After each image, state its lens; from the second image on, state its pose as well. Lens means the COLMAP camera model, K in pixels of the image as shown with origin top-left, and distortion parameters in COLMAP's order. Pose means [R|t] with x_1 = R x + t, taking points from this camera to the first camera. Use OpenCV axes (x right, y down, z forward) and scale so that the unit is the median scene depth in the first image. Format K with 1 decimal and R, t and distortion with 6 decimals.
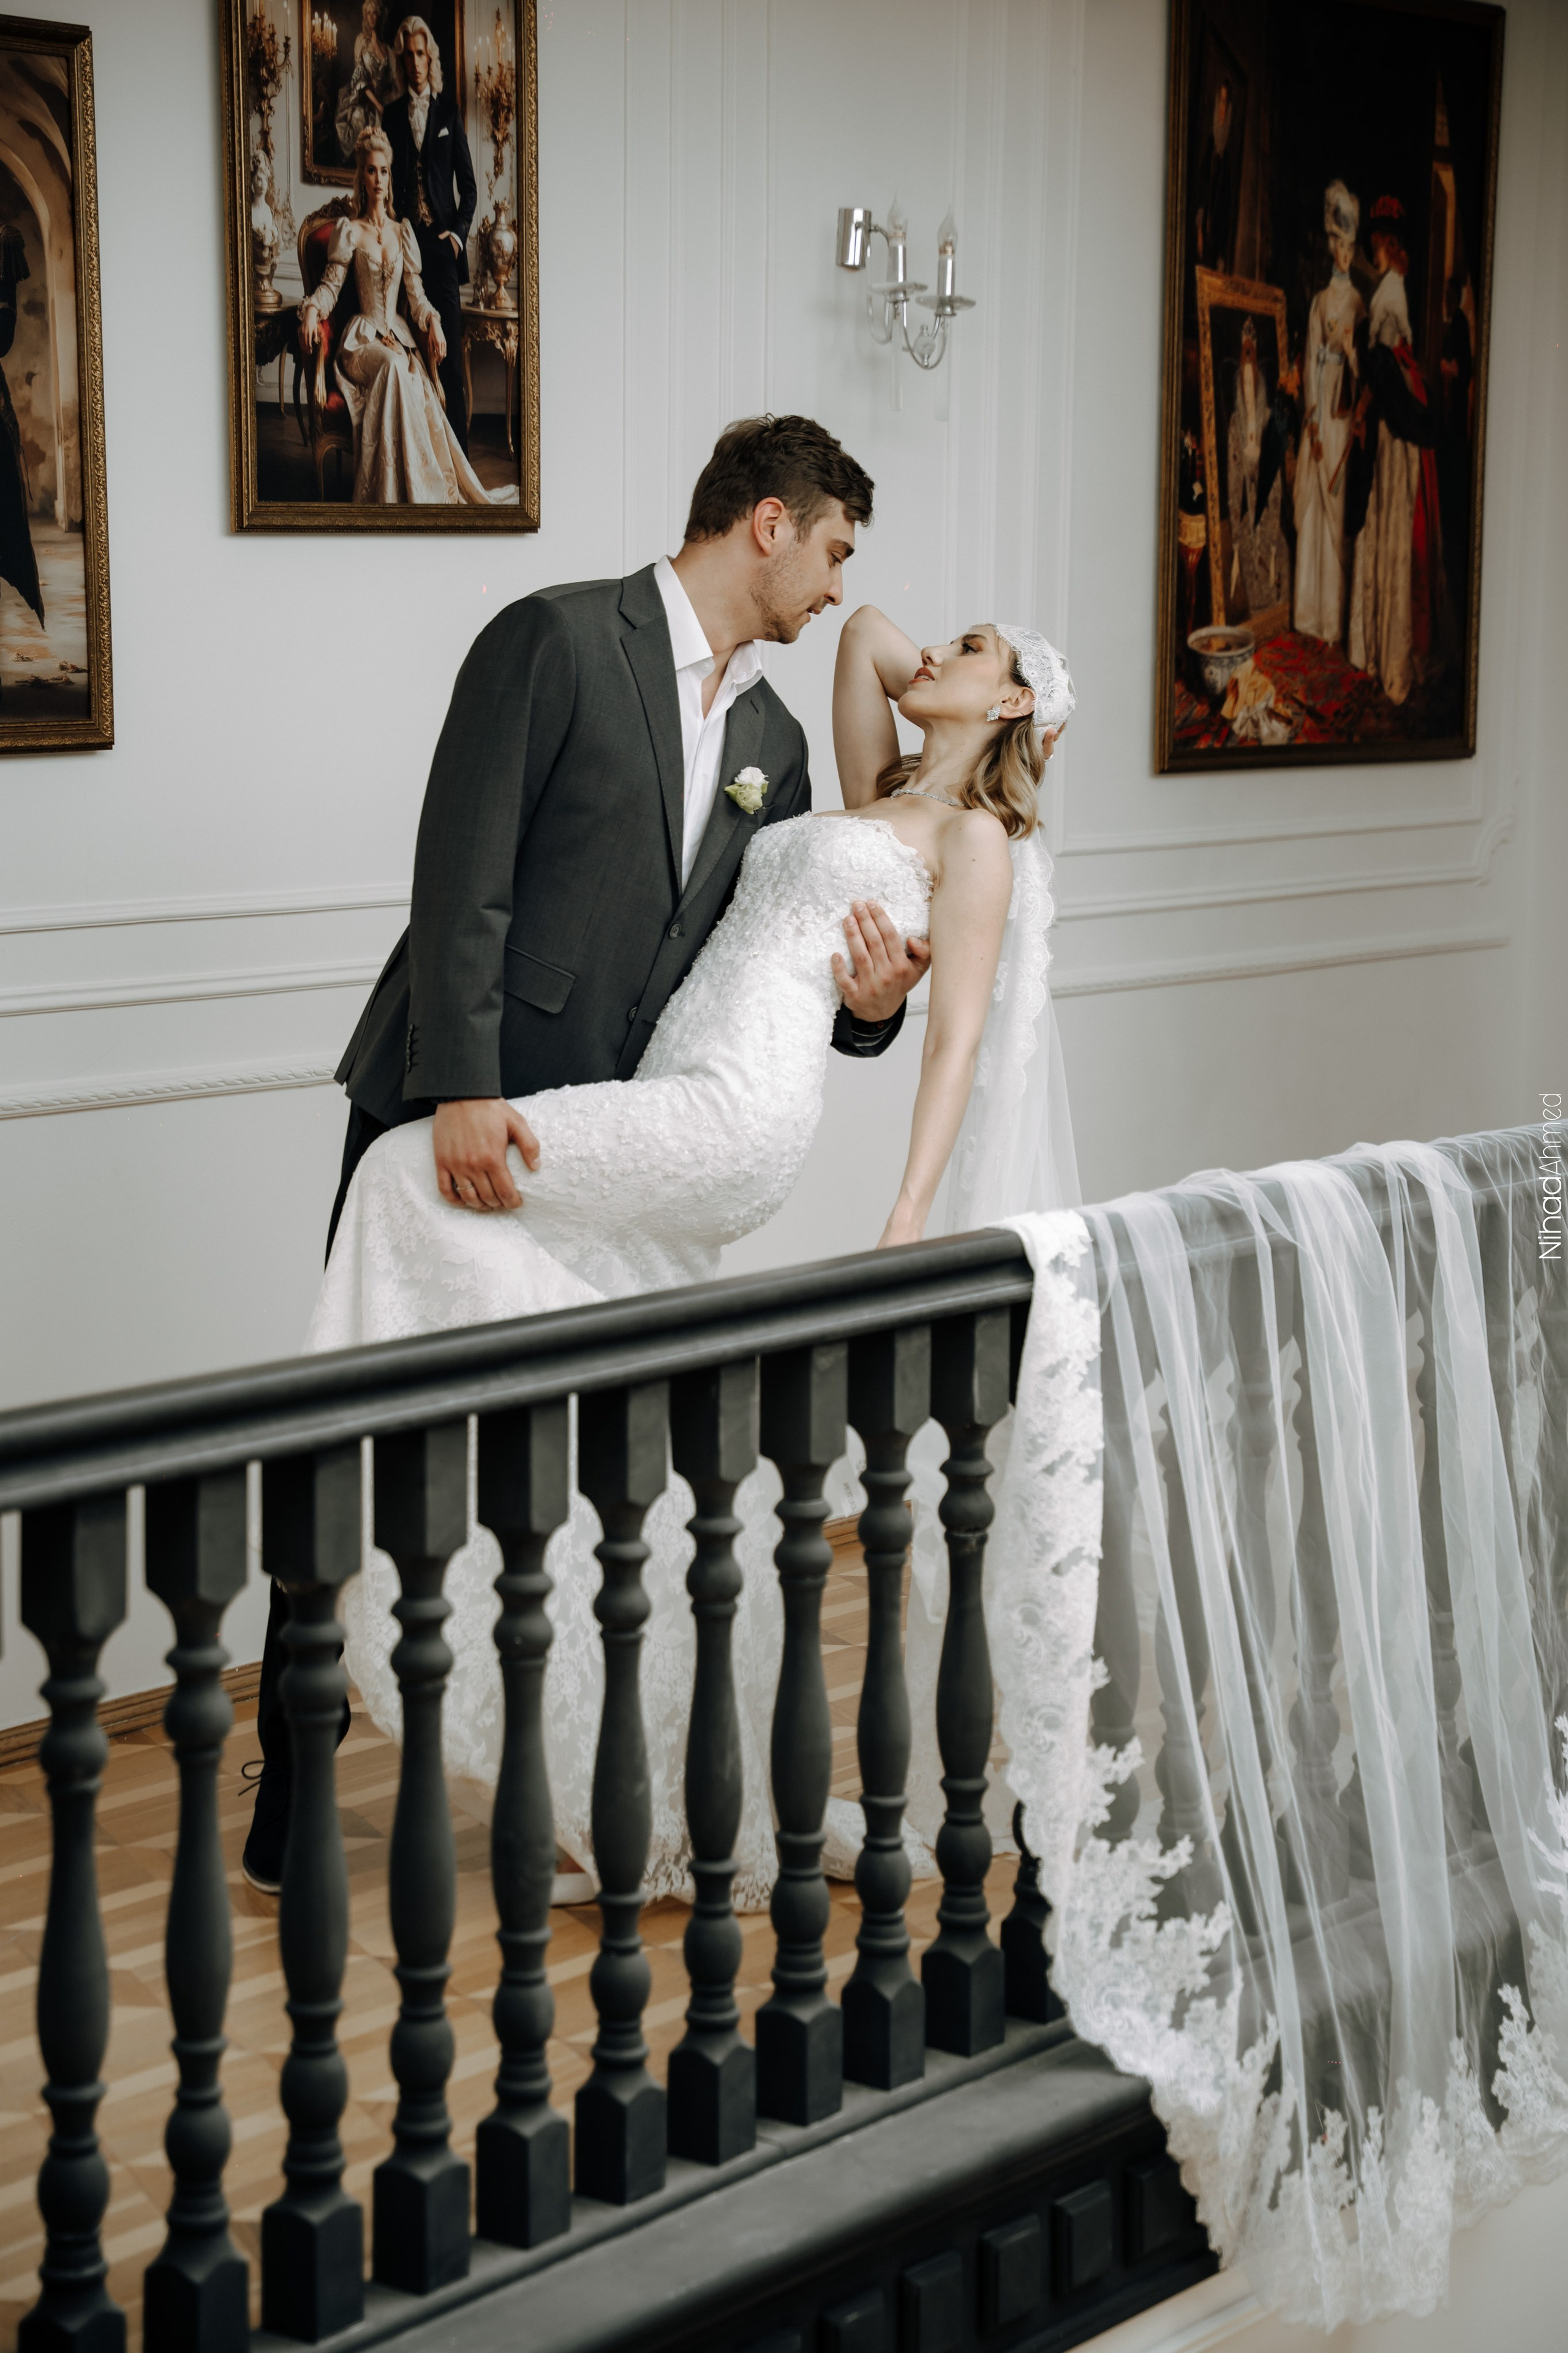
lens RADIAL K [[5082.3, 0, 848.2], [0, 5082.3, 1128.1], [0, 0, 1]] dist [0.367167, 0.000000]
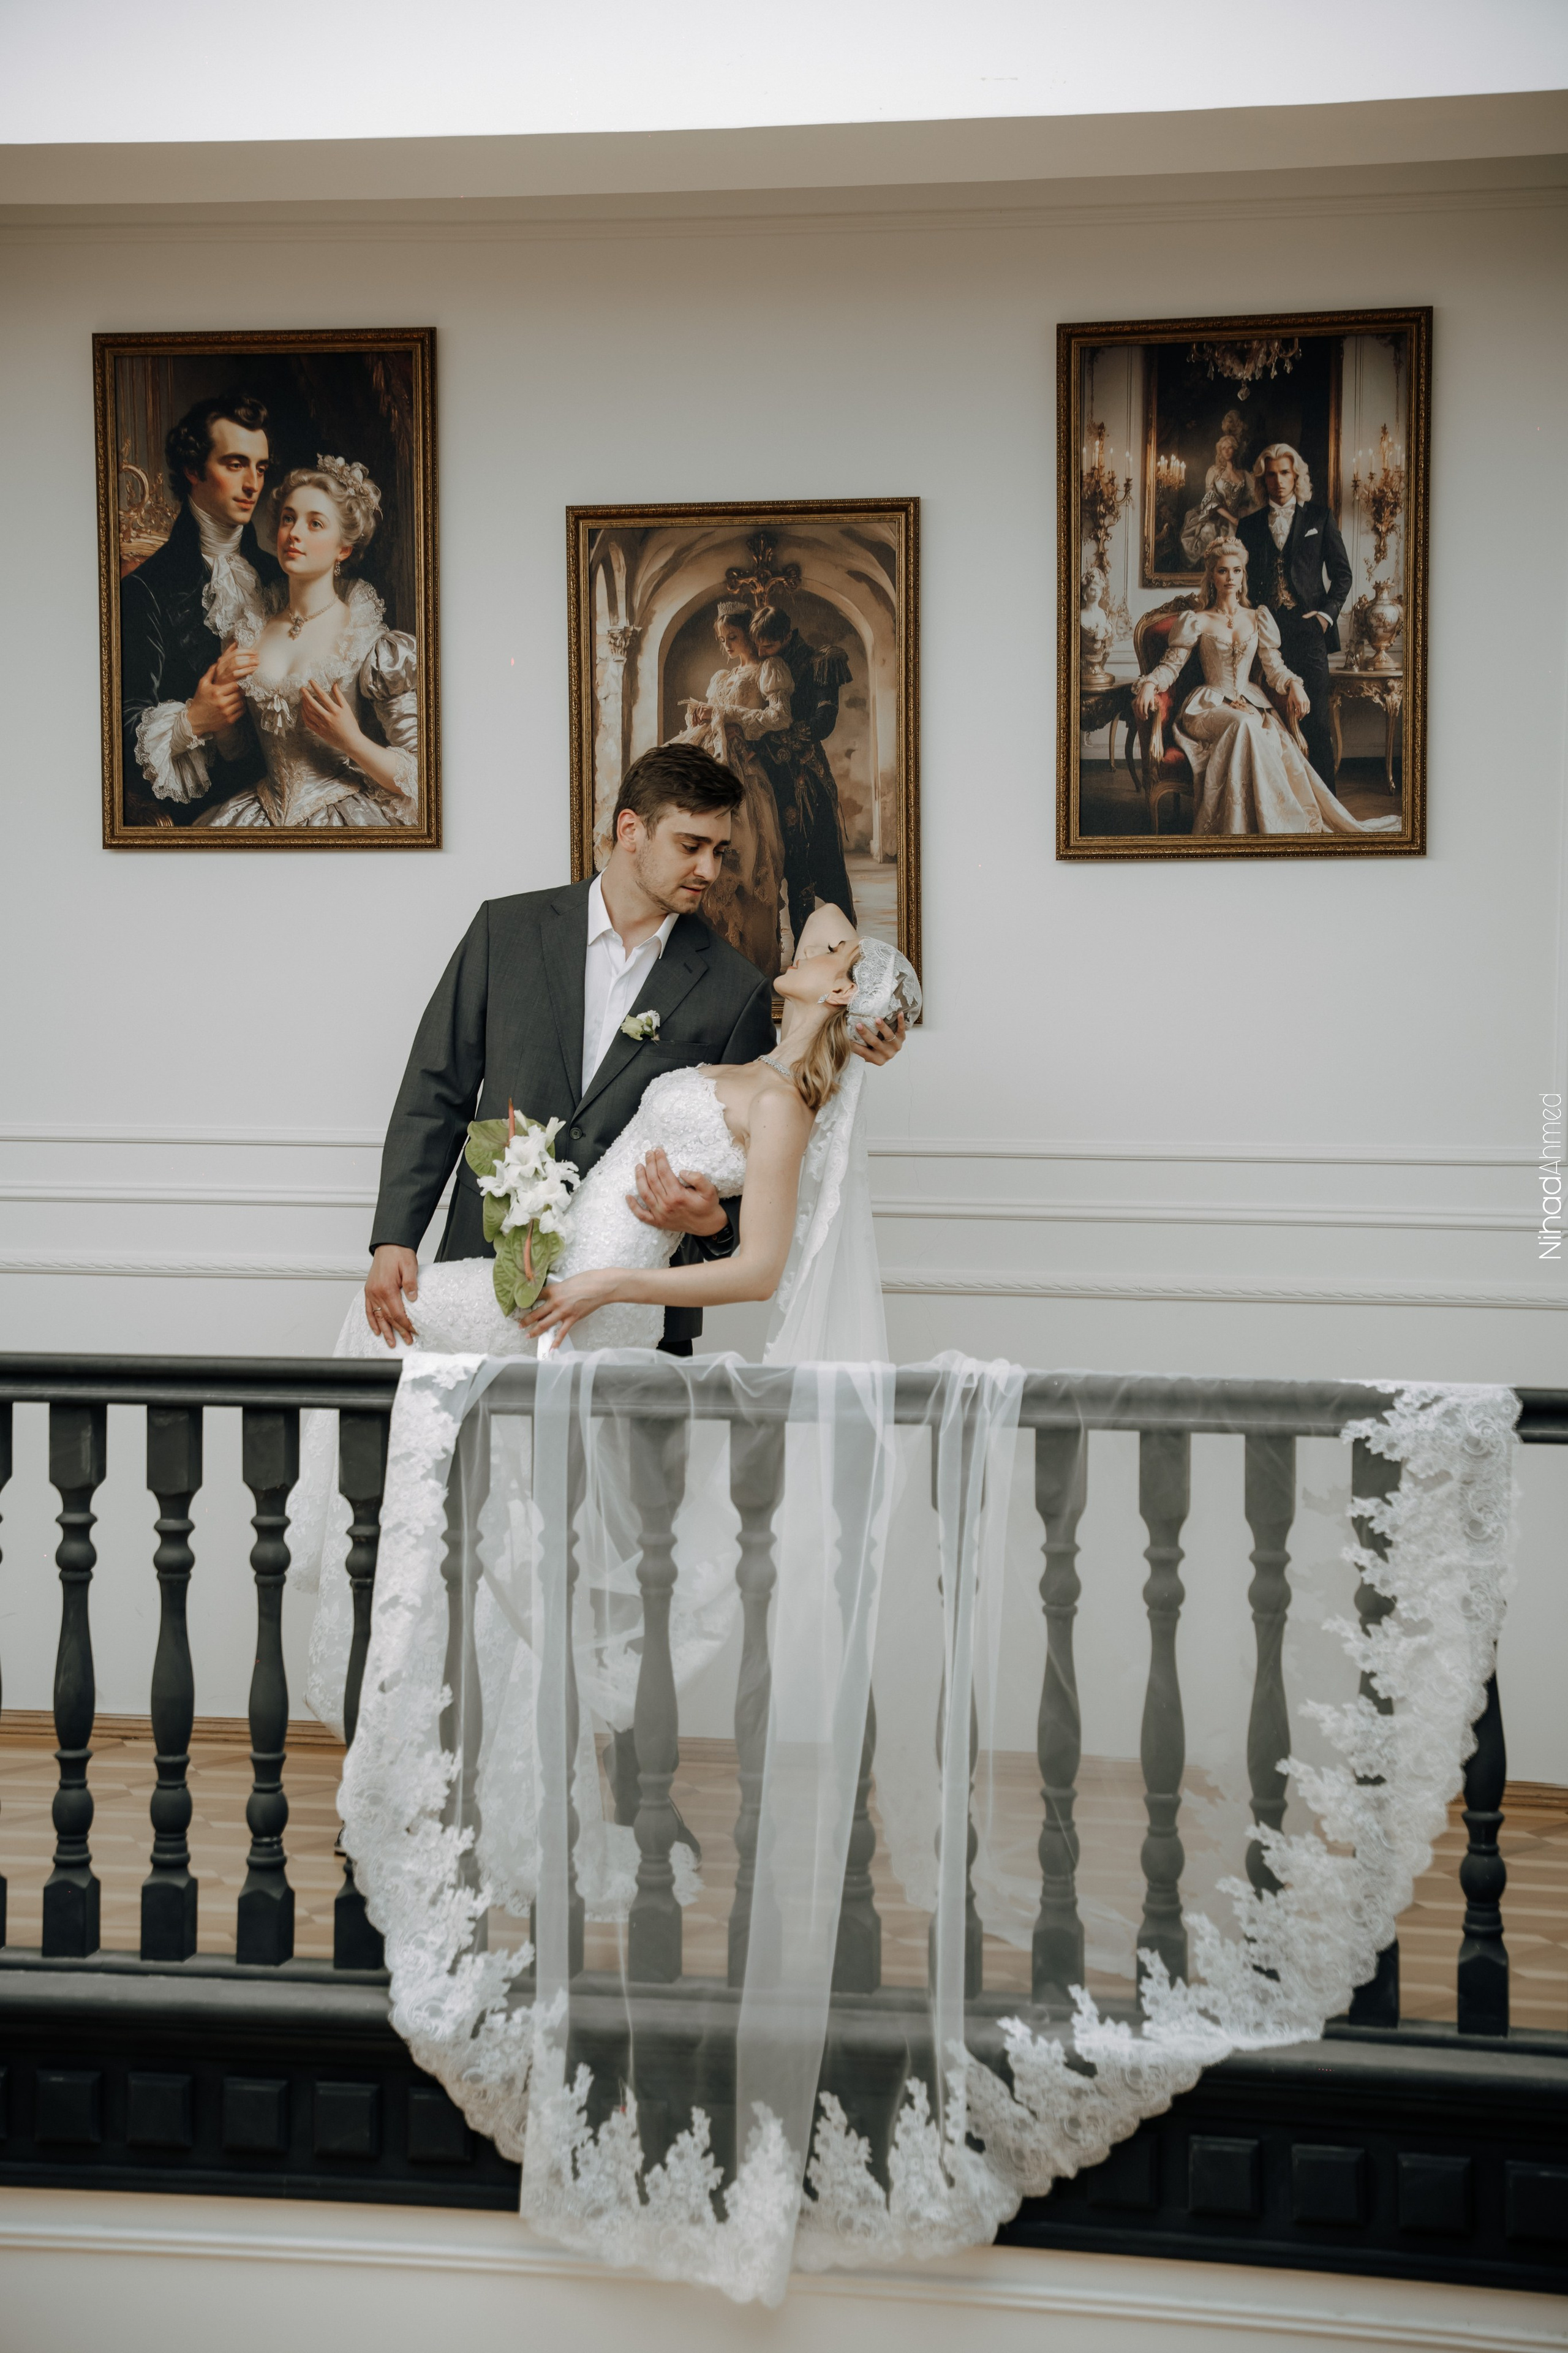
lens RADIAL K [[5082.3, 0, 674.0], [0, 5082.3, 1201.4], [0, 0, 1]] dist [0.367167, 0.000000]
pose [[0.382281, 0.047114, -0.922844, 1.006843], [-0.103977, 0.994550, 0.007704, -0.029754], [0.918178, 0.093010, 0.385096, 0.414127]]
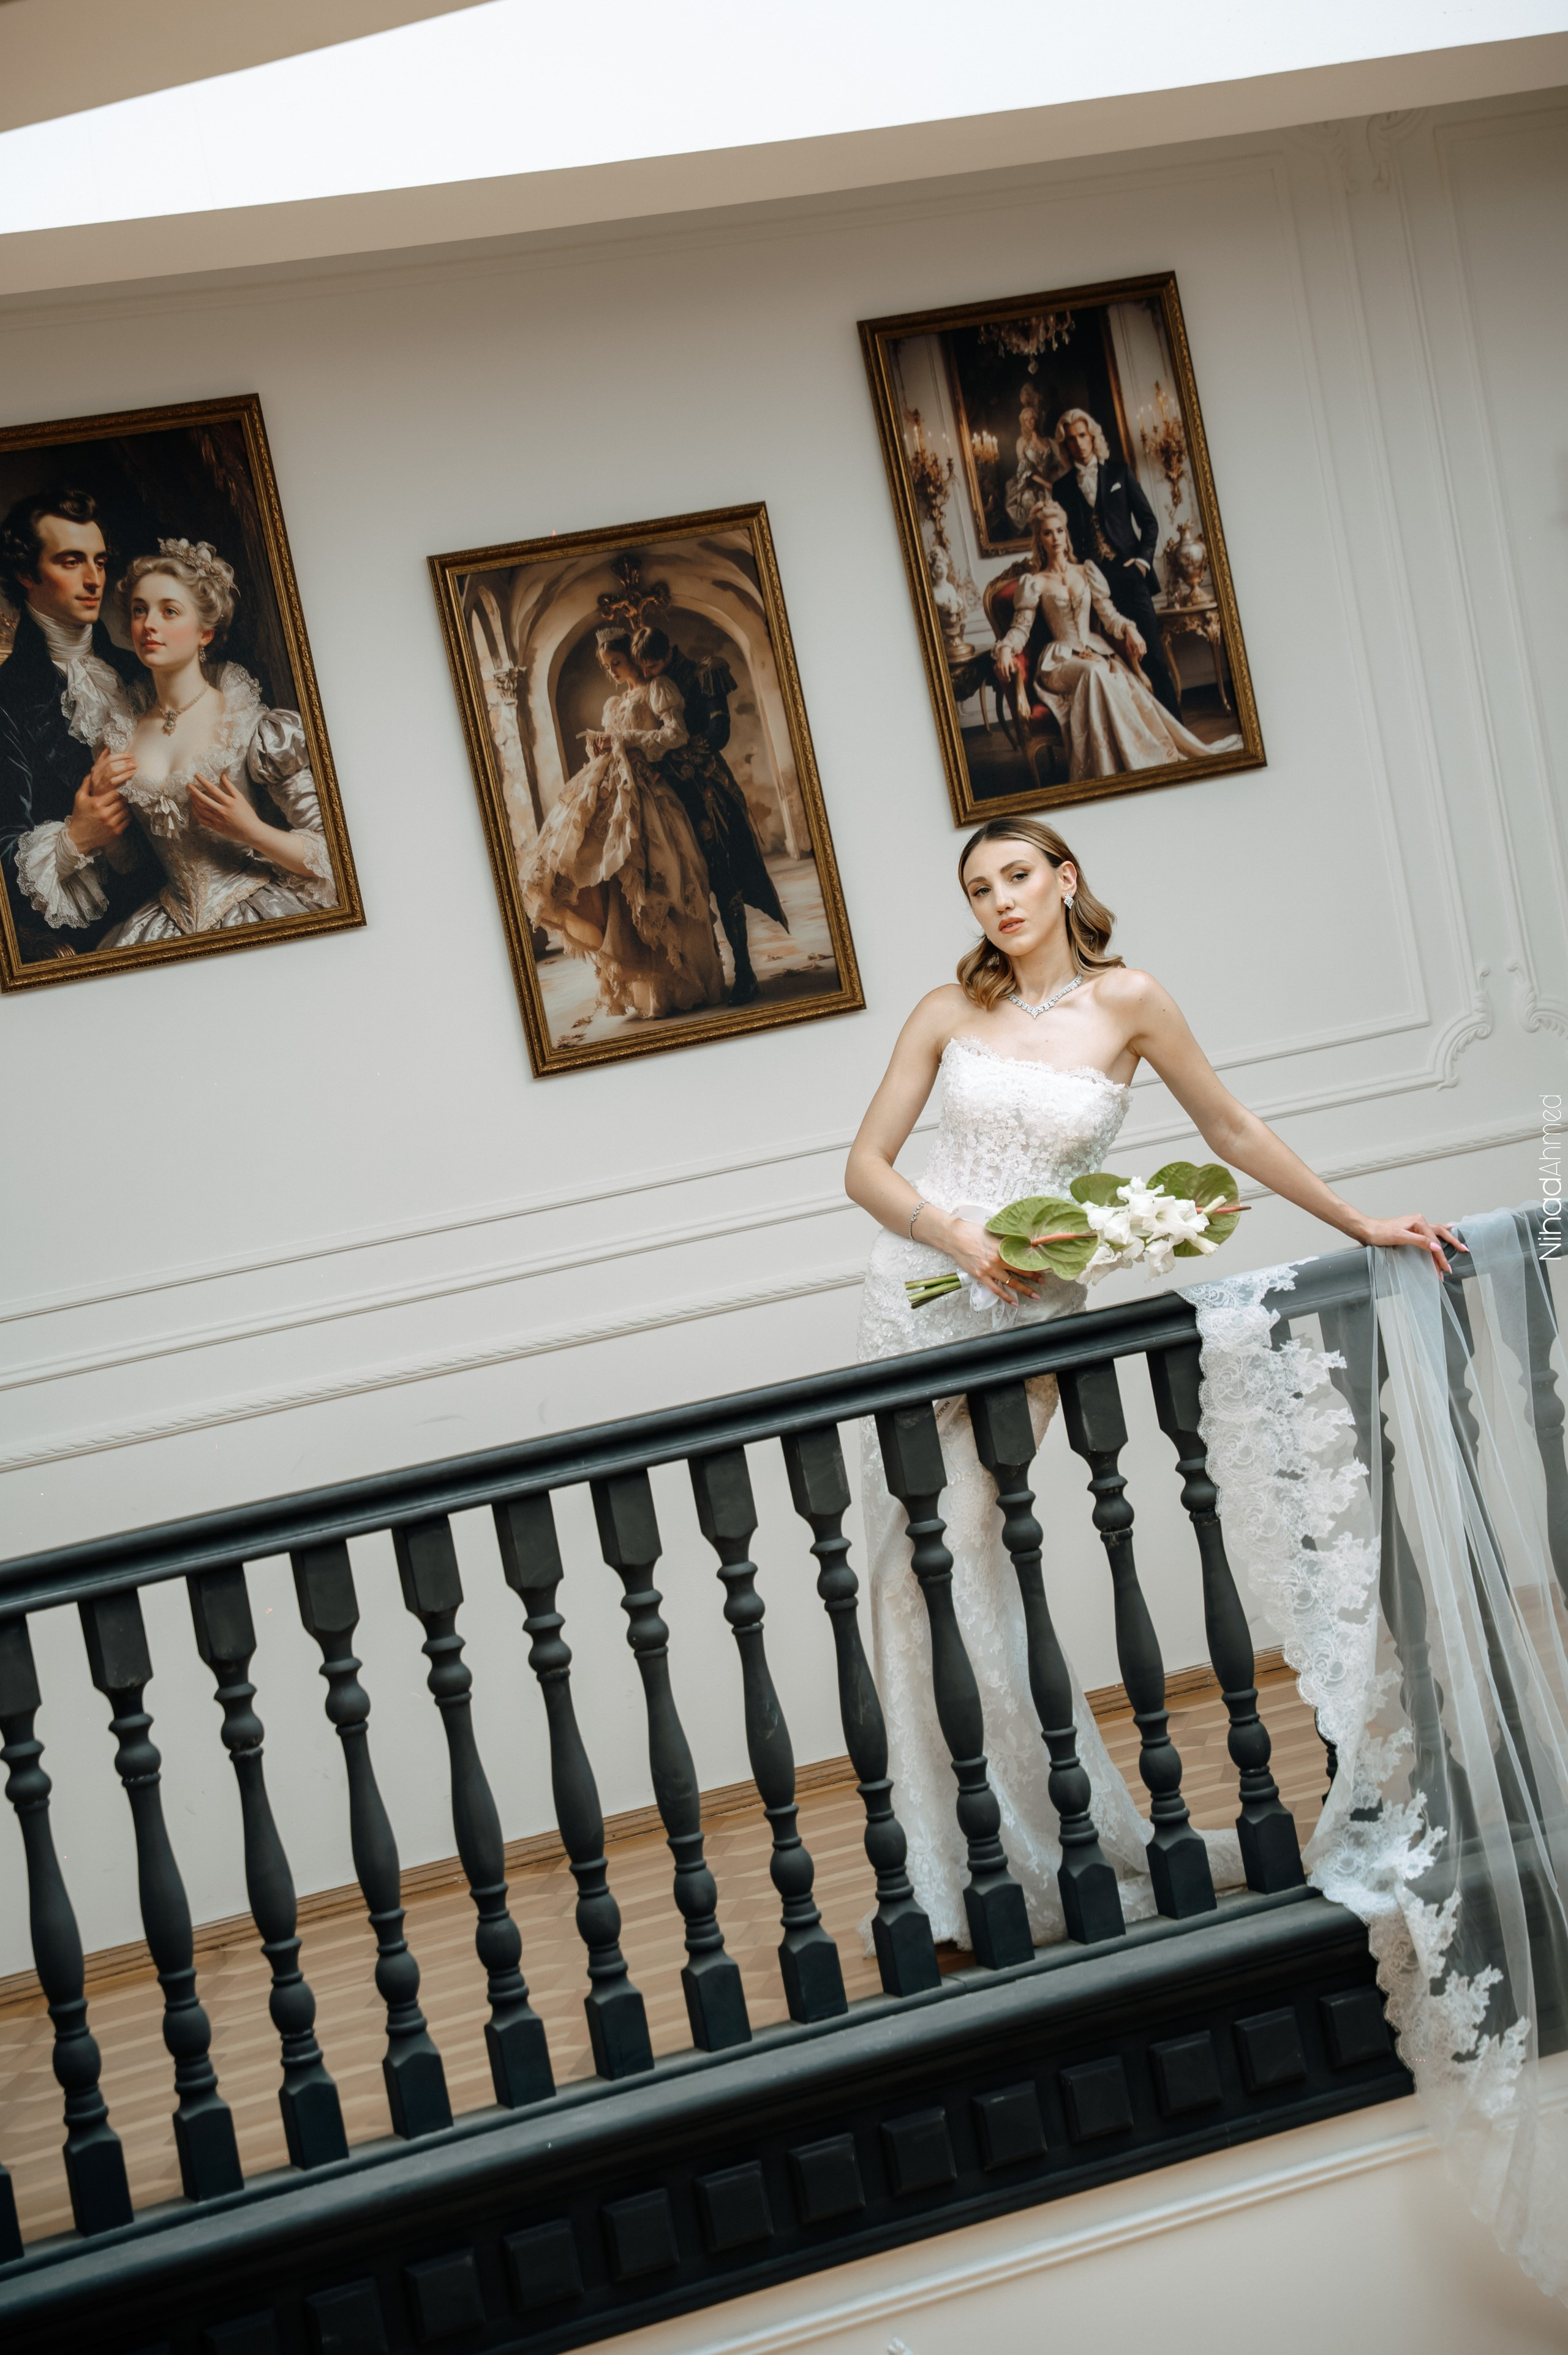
lens RADIAL K [[5086.5, 0, 805.7], [0, 5086.5, 1135.4], [0, 0, 1]] dist [0.367167, 0.000000]
pose [[0.831591, -0.144155, -0.536354, 0.532921], [0.134262, 0.989264, -0.057716, 0.033306], [0.538916, -0.024016, 0.842017, -0.135020]]
